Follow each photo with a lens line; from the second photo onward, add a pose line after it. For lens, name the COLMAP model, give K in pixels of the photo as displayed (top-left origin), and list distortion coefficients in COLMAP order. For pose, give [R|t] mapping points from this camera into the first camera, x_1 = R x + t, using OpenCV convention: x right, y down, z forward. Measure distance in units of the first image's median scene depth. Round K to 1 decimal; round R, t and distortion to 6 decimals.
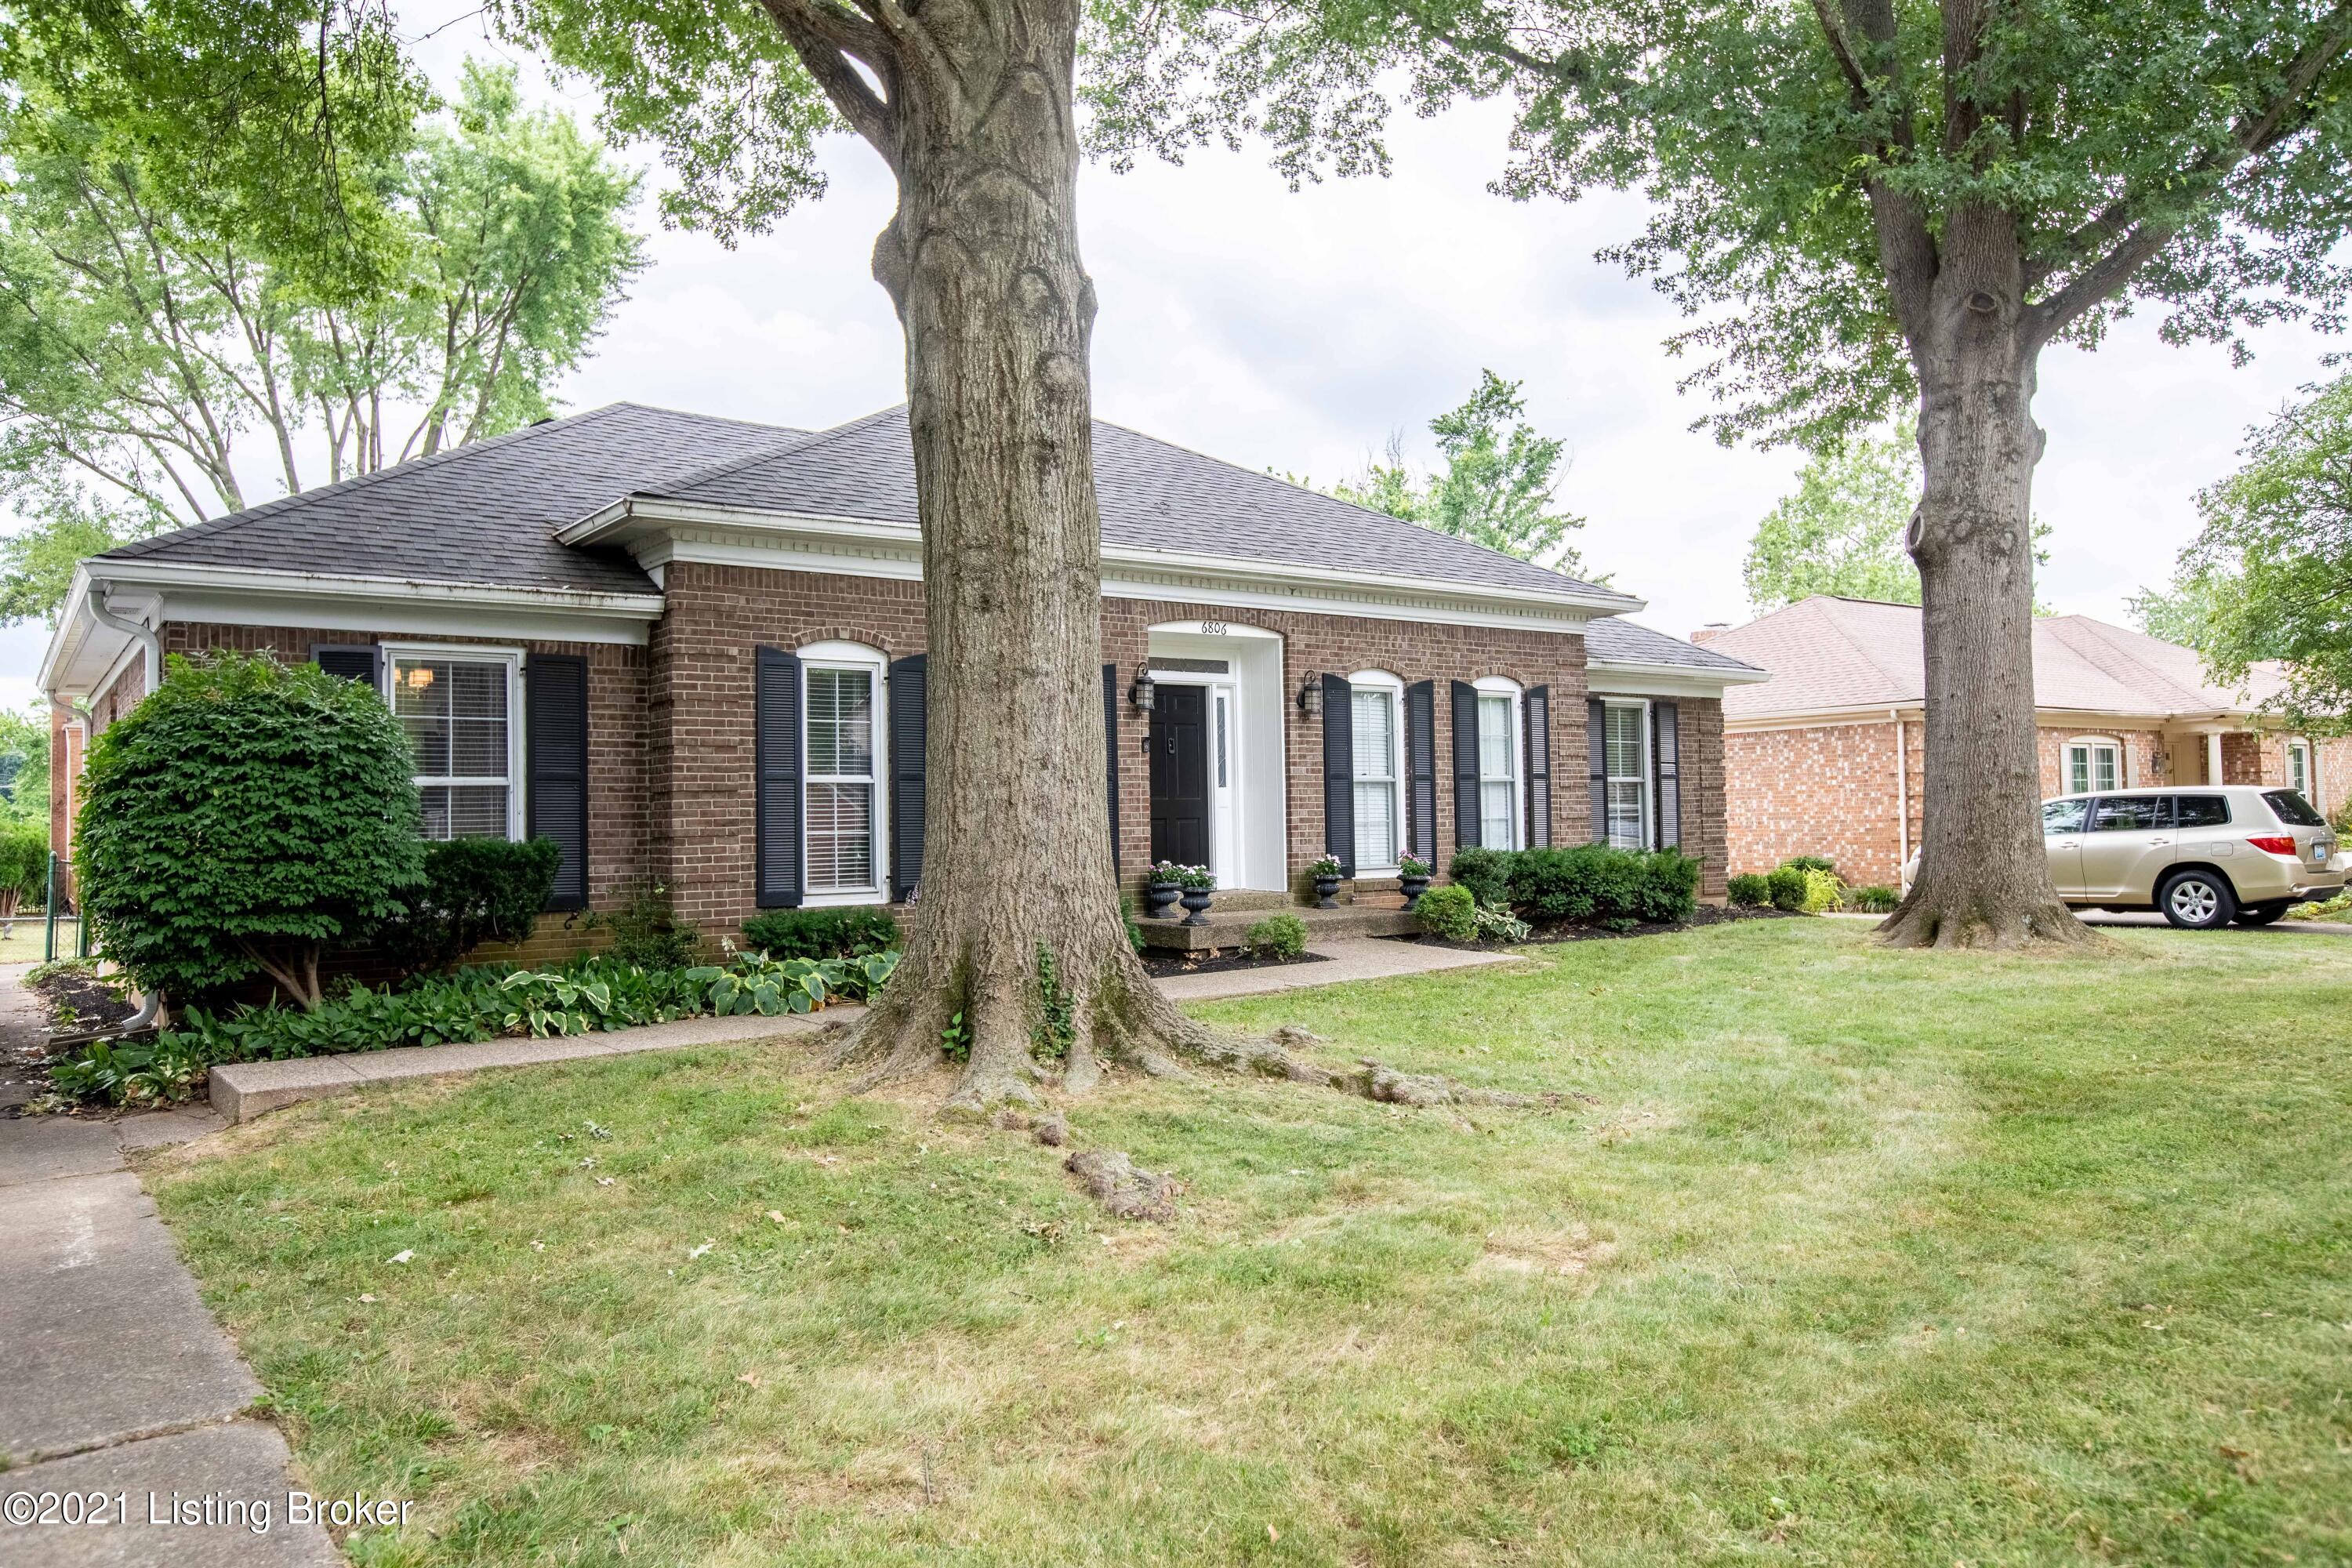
lens RADIAL K [[1687.9, 0, 1177.5], [0, 1687.9, 783.7], [0, 0, 1]] dist [0.000439, 0.000009]
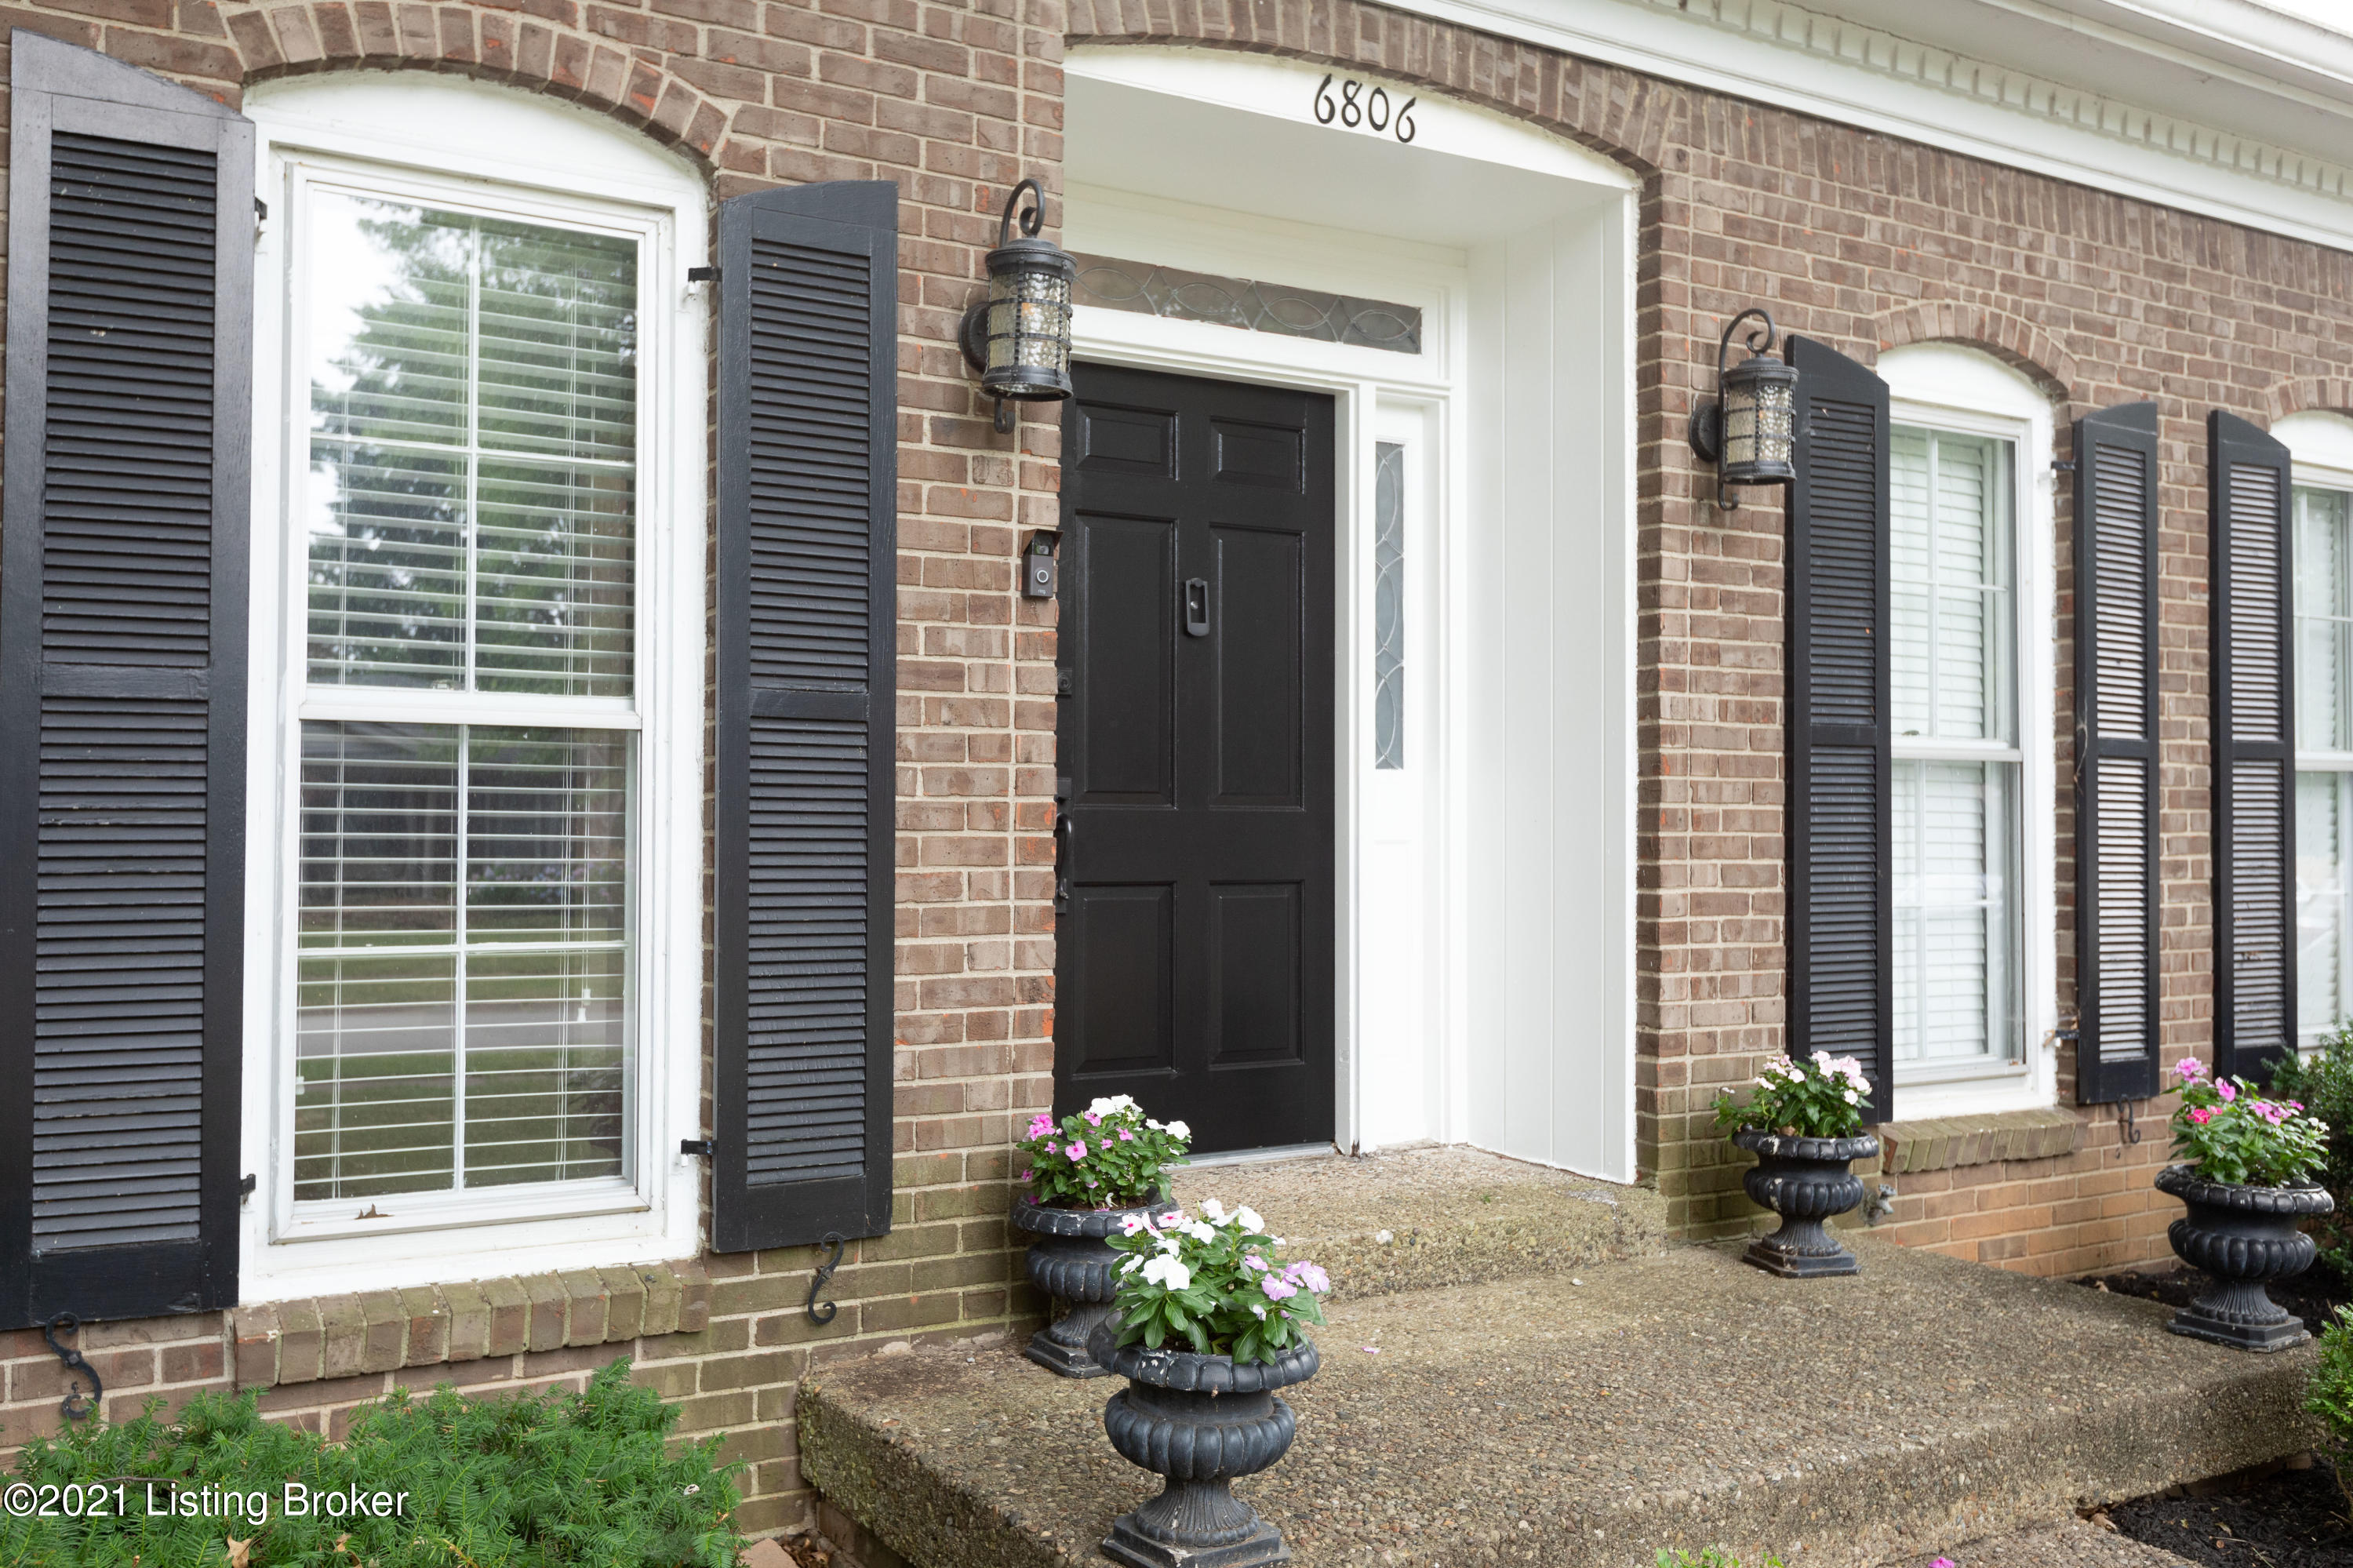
lens RADIAL K [[1946.1, 0, 1175.1], [0, 1946.1, 787.7], [0, 0, 1]] dist [-0.009098, -0.002914]
pose [[0.995401, 0.020915, -0.093483, 0.021927], [-0.020492, 0.999775, 0.005491, 0.004207], [0.093577, -0.003550, 0.995606, 0.700875]]
